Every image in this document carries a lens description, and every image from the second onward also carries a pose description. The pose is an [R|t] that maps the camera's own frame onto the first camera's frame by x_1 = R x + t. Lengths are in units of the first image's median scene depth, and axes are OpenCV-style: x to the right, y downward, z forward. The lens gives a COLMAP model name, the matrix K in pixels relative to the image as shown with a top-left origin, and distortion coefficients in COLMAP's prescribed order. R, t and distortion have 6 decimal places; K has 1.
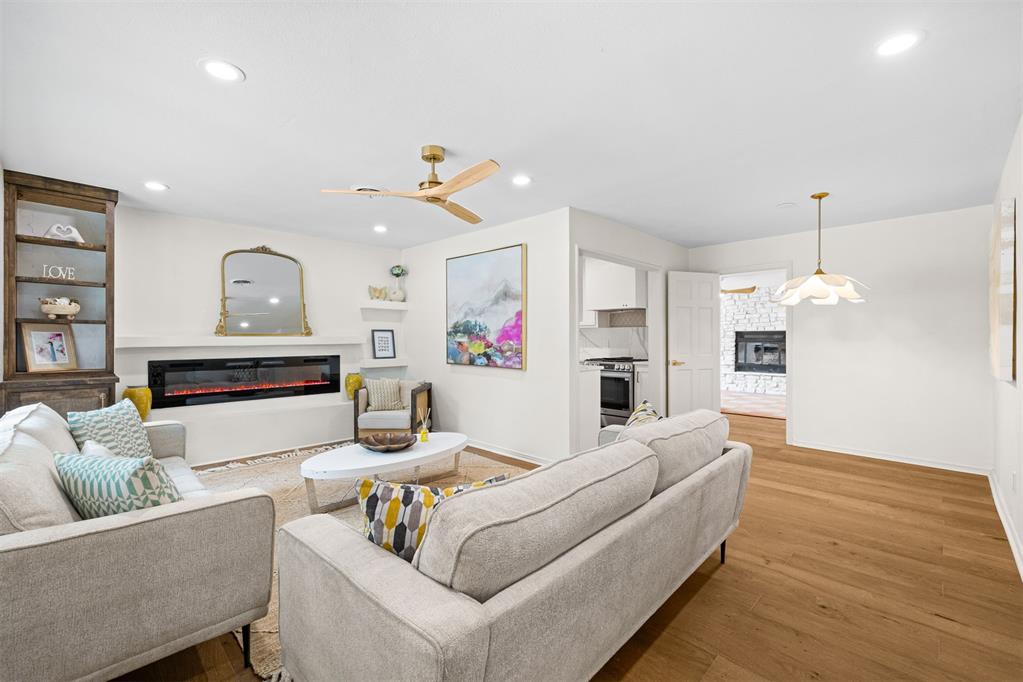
lens RADIAL K [[434.4, 0, 507.8], [0, 434.4, 338.5], [0, 0, 1]] dist [0.001569, 0.000566]
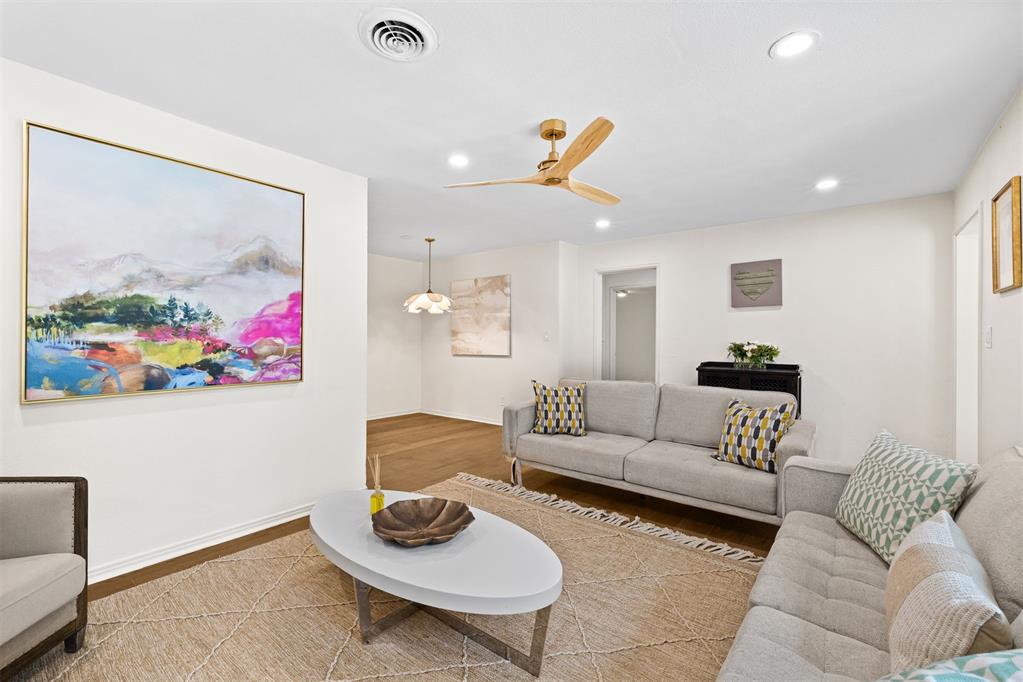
lens RADIAL K [[434.4, 0, 508.5], [0, 434.4, 335.2], [0, 0, 1]] dist [0.001569, 0.000566]
pose [[-0.100383, 0.001003, 0.994948, -0.611395], [0.006190, 0.999981, -0.000384, 0.003203], [-0.994930, 0.006121, -0.100387, 0.690779]]
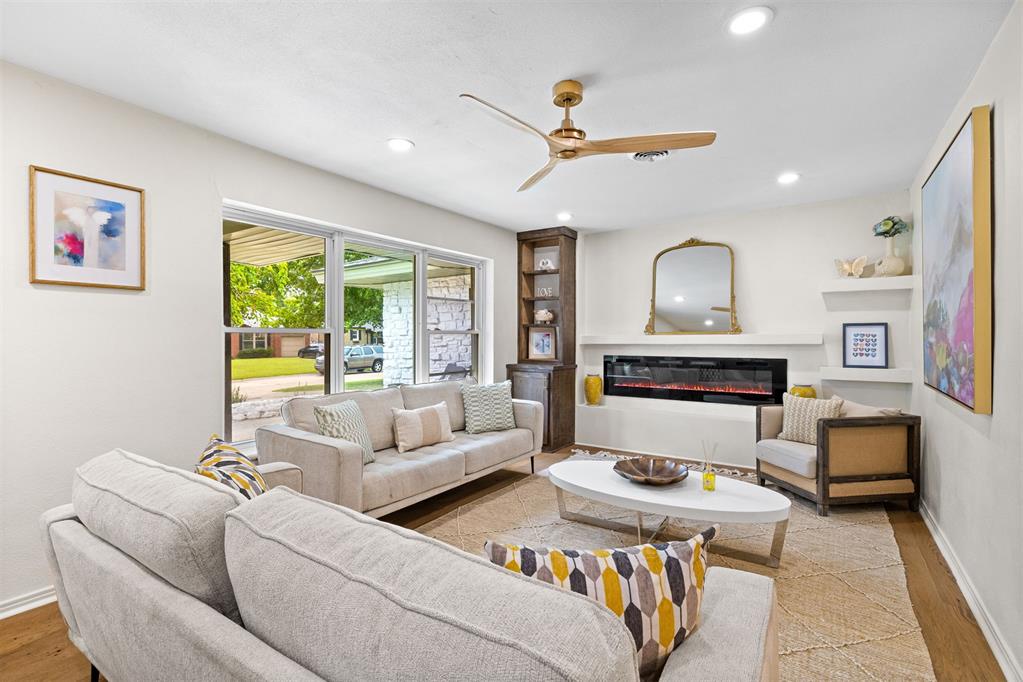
lens RADIAL K [[461.3, 0, 509.9], [0, 461.3, 340.1], [0, 0, 1]] dist [-0.008620, 0.003232]
pose [[0.185426, 0.005881, -0.982641, 0.352445], [0.001690, 0.999979, 0.006304, -0.000319], [0.982657, -0.002829, 0.185412, 0.439492]]
